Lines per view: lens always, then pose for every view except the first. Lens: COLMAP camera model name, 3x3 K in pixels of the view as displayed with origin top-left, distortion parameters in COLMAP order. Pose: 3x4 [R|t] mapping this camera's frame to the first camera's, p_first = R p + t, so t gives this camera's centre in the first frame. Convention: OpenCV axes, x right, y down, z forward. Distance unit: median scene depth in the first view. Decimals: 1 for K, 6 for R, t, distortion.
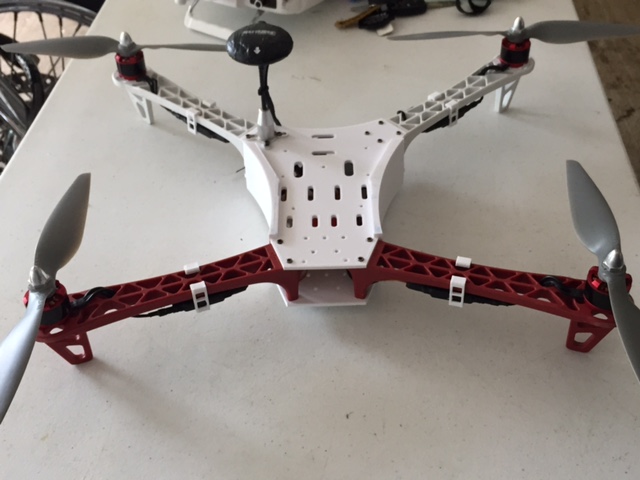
lens RADIAL K [[748.4, 0, 322.5], [0, 748.4, 241.3], [0, 0, 1]] dist [0.082573, 0.000000]
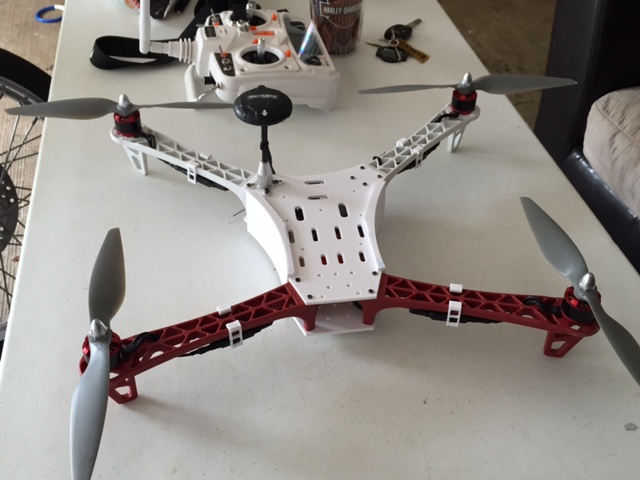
lens RADIAL K [[692.5, 0, 318.3], [0, 692.5, 242.7], [0, 0, 1]] dist [0.084880, 0.000000]
pose [[0.989997, -0.055583, 0.129677, -0.154581], [0.057463, 0.998289, -0.010803, -0.041715], [-0.128855, 0.018147, 0.991497, -0.051087]]
